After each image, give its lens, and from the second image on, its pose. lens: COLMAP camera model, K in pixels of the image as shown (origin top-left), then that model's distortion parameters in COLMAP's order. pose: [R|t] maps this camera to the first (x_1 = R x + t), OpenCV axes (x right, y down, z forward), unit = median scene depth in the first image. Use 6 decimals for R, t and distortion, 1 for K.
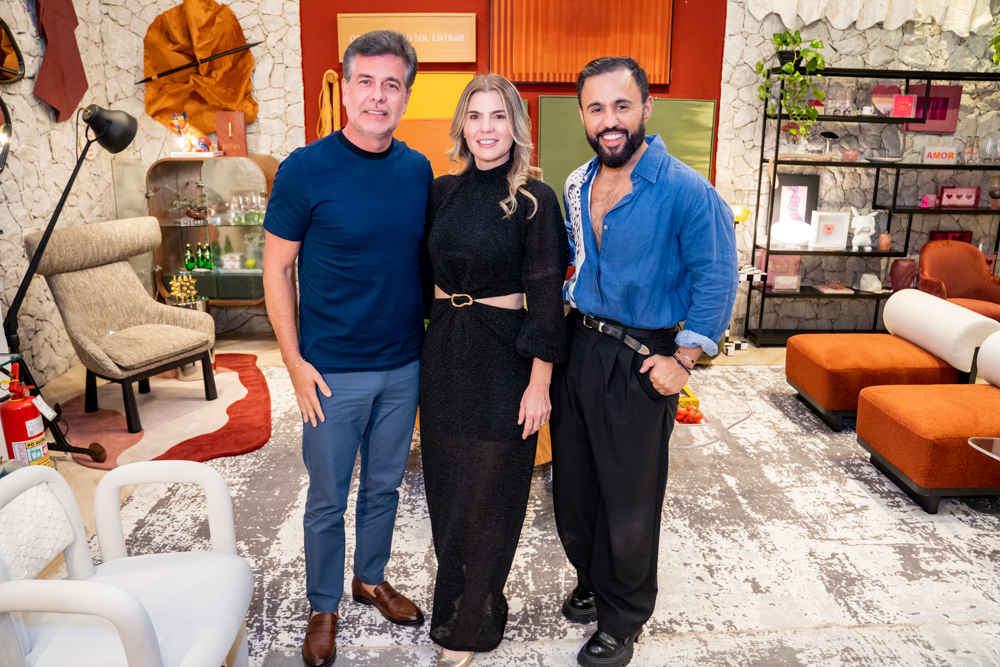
lens RADIAL K [[749.2, 0, 500.0], [0, 749.2, 333.5], [0, 0, 1]] dist [-0.133637, 0.105124]
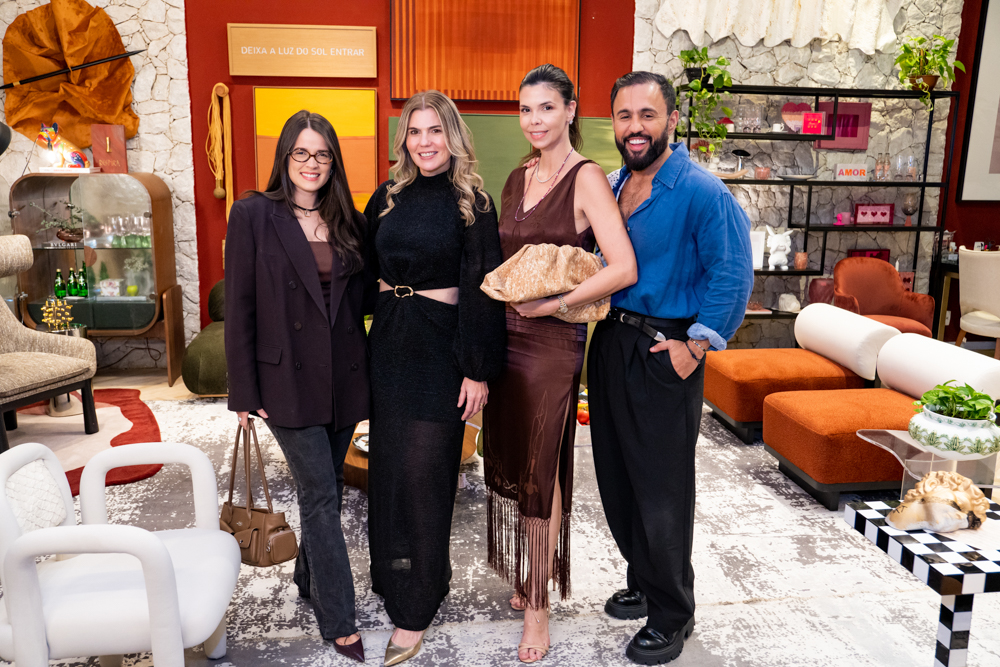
lens RADIAL K [[864.2, 0, 500.0], [0, 864.2, 333.5], [0, 0, 1]] dist [-0.084555, 0.158306]
pose [[0.994178, -0.016206, 0.106529, 0.002204], [0.023190, 0.997638, -0.064651, 0.038439], [-0.105229, 0.066745, 0.992206, -0.099201]]
